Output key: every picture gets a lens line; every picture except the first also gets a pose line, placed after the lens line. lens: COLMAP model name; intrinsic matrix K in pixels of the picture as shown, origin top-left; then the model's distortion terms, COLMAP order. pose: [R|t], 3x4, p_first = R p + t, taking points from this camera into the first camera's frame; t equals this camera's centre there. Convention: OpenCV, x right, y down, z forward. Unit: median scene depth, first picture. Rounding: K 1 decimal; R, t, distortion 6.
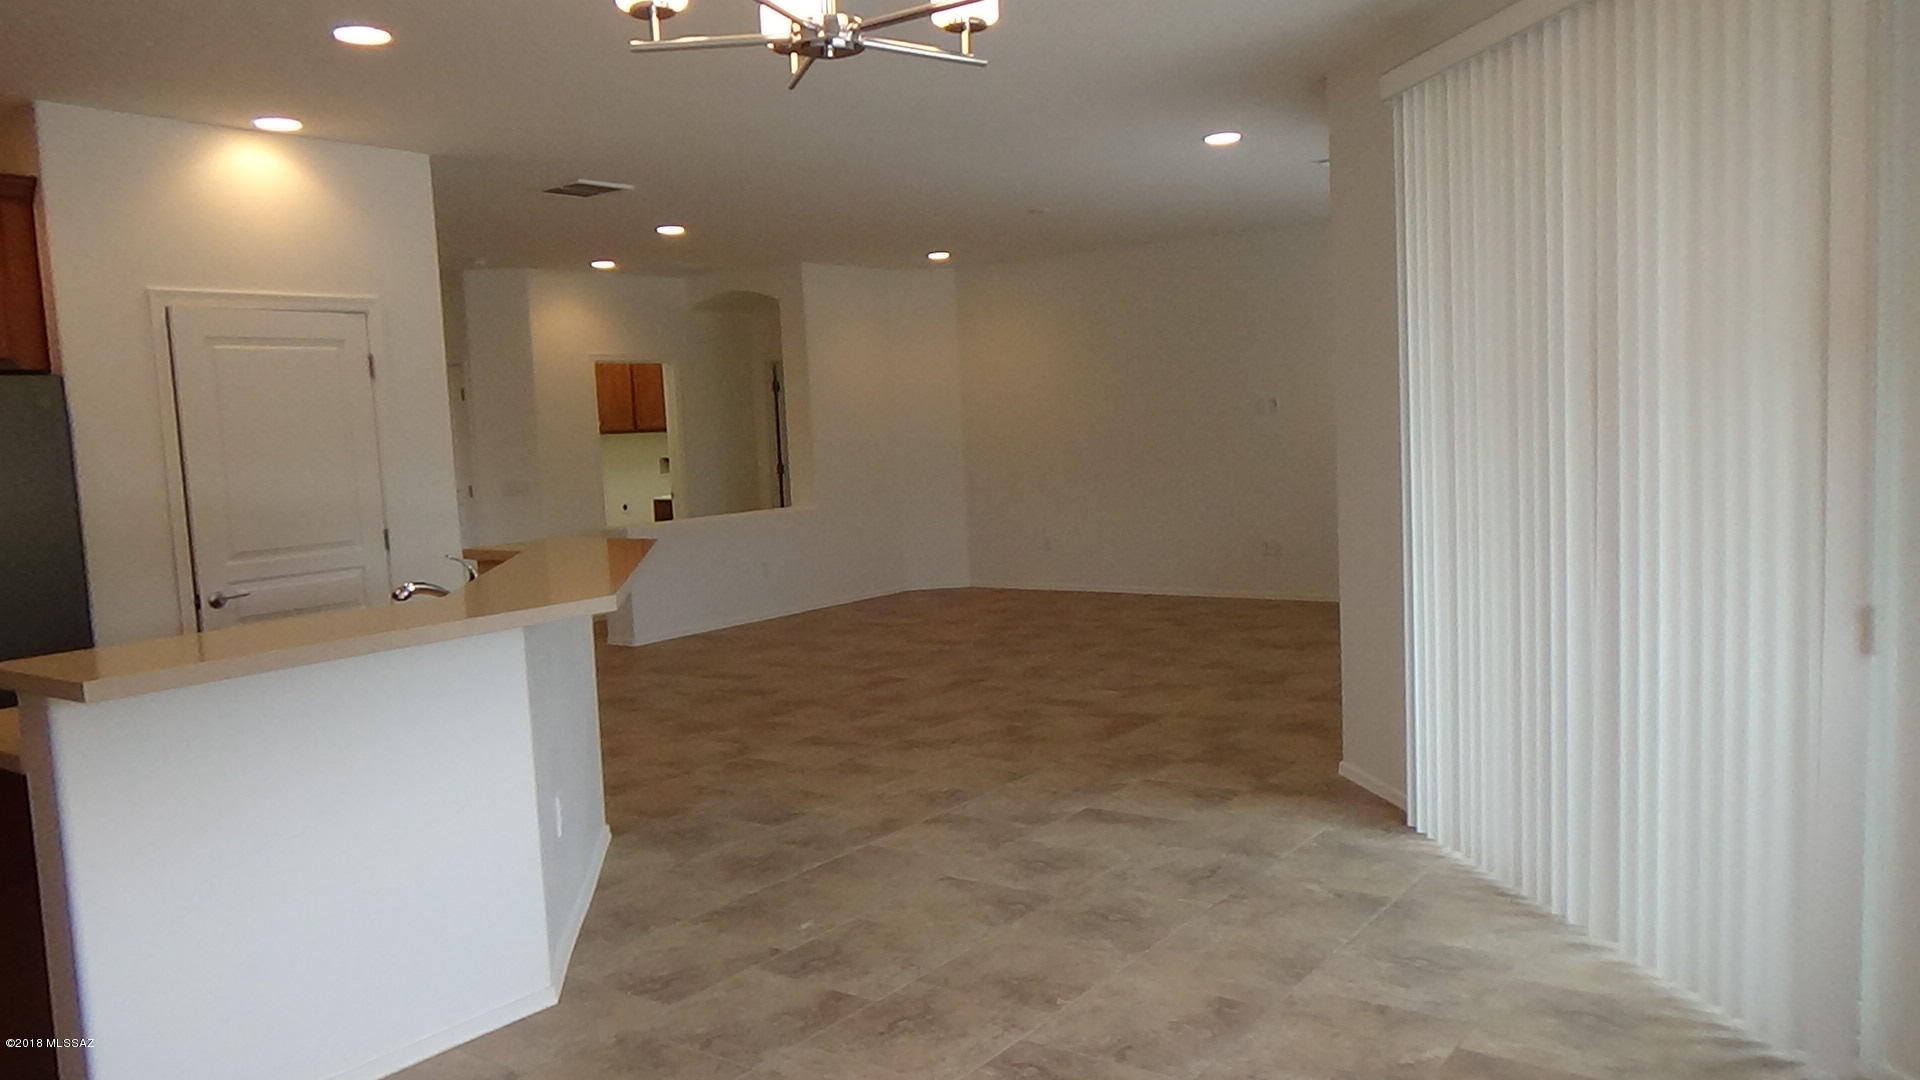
lens RADIAL K [[1441.7, 0, 960.0], [0, 1441.7, 540.0], [0, 0, 1]] dist [0.012985, 0.006963]
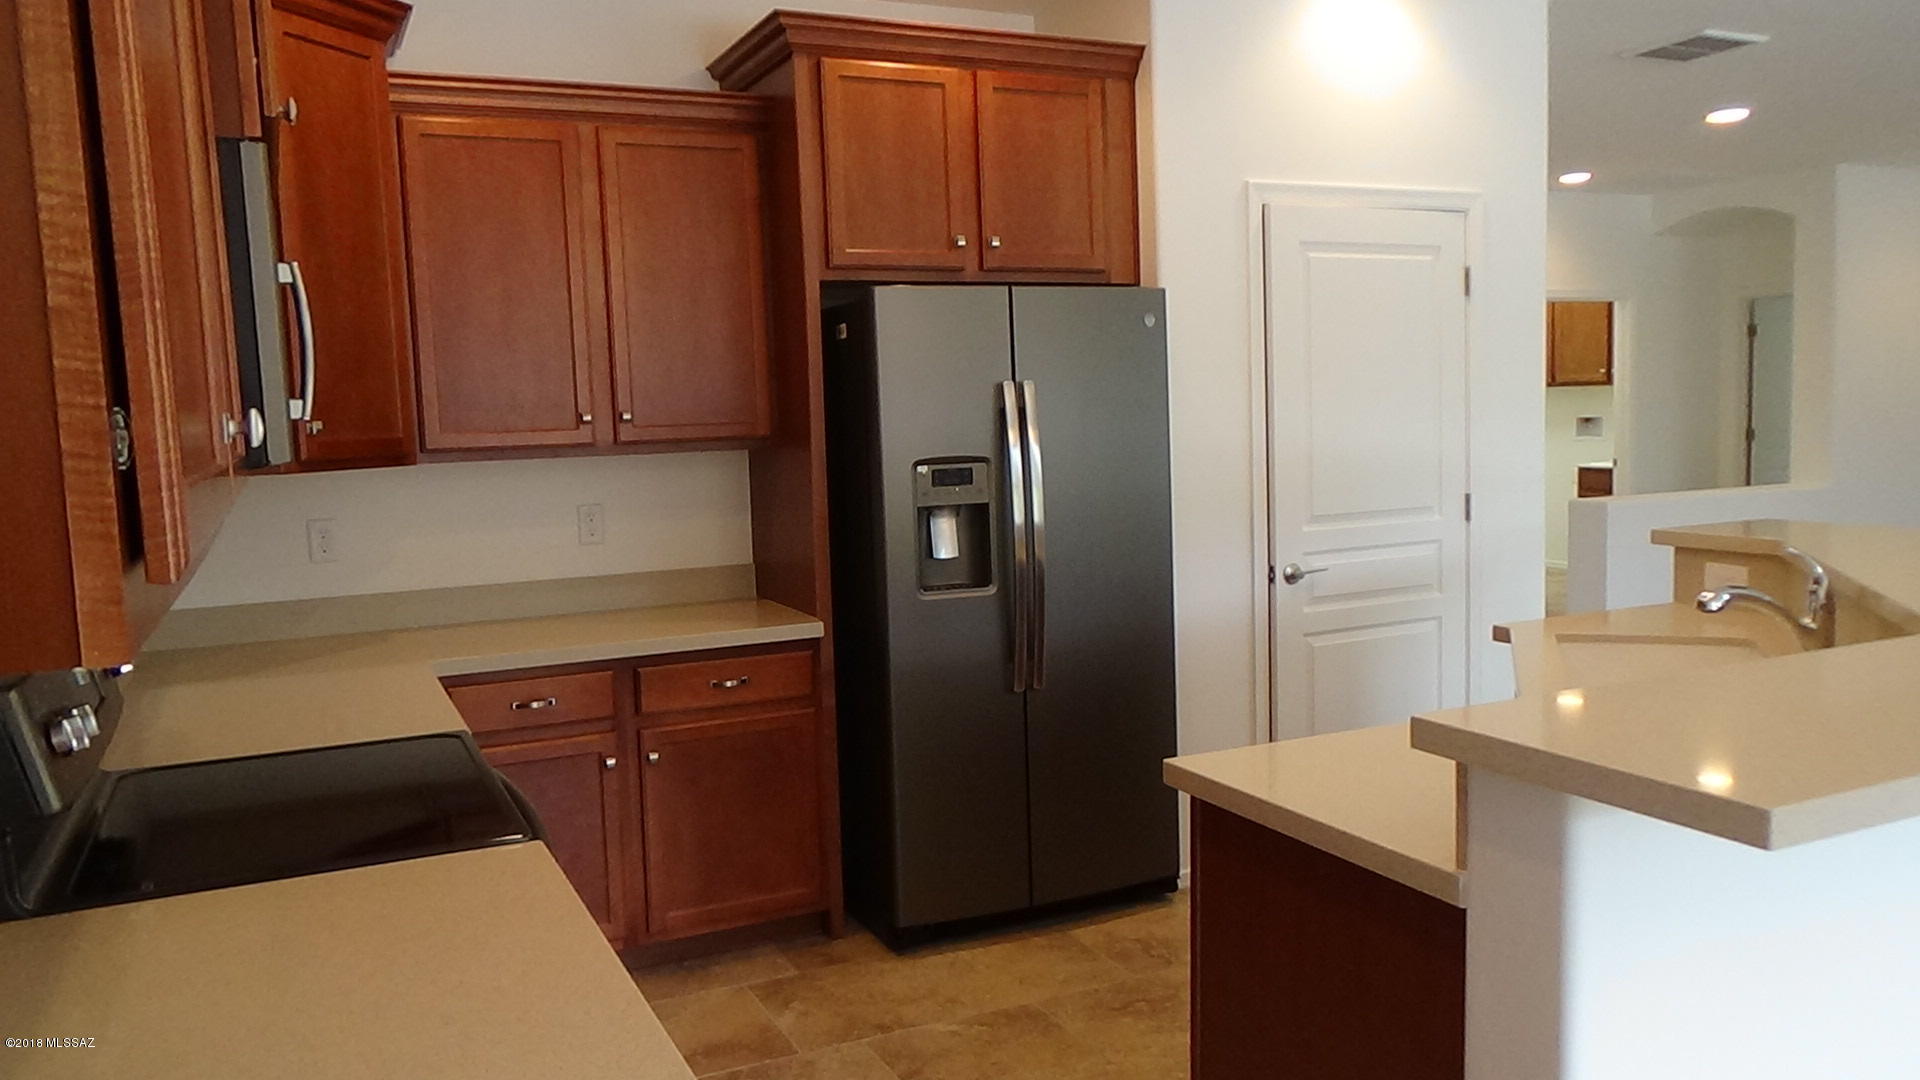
lens RADIAL K [[1441.7, 0, 960.0], [0, 1441.7, 540.0], [0, 0, 1]] dist [0.012985, 0.006963]
pose [[0.881103, 0.066388, -0.468242, -0.275866], [-0.054262, 0.997751, 0.039356, 0.001369], [0.469801, -0.009269, 0.882724, 0.194747]]
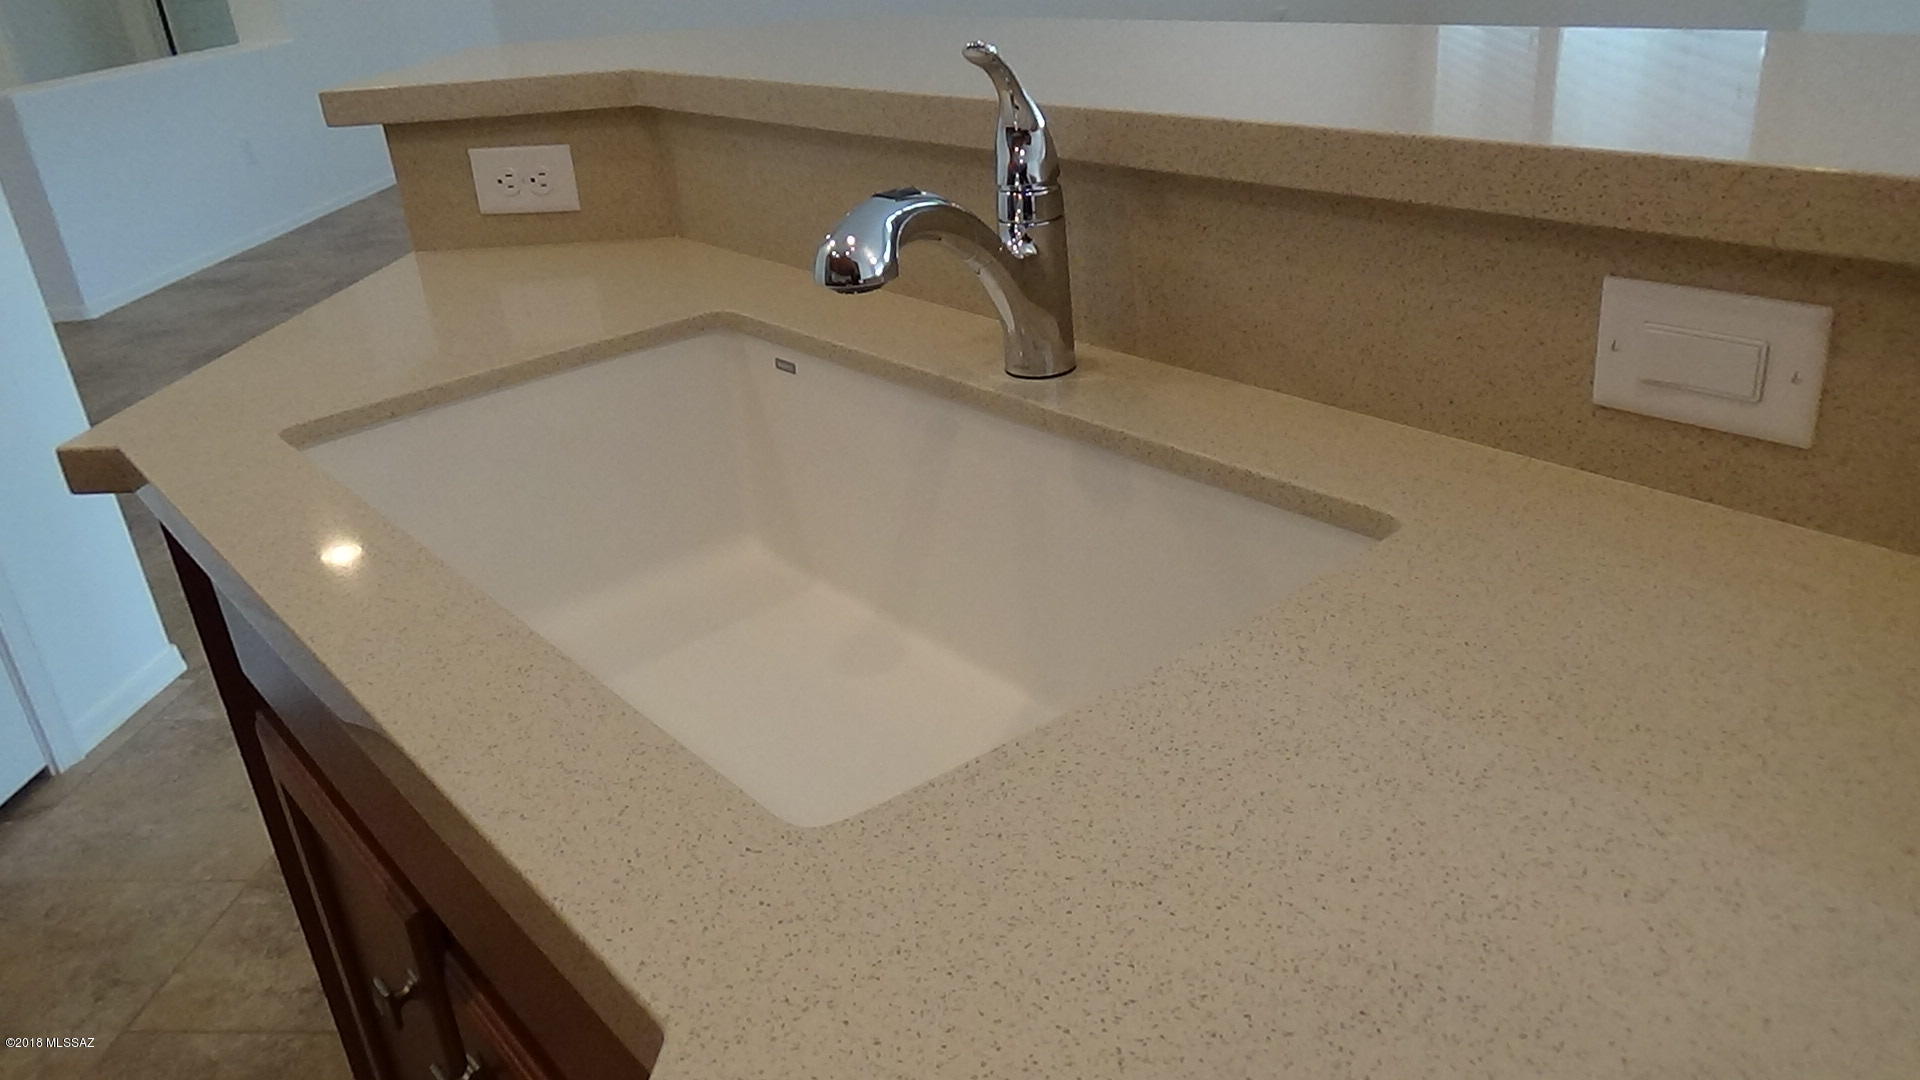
lens RADIAL K [[1441.7, 0, 960.0], [0, 1441.7, 540.0], [0, 0, 1]] dist [0.012985, 0.006963]
pose [[0.862514, -0.235786, 0.447744, -0.344633], [0.089361, 0.941876, 0.323859, 0.007102], [-0.498080, -0.239322, 0.833451, 0.587285]]
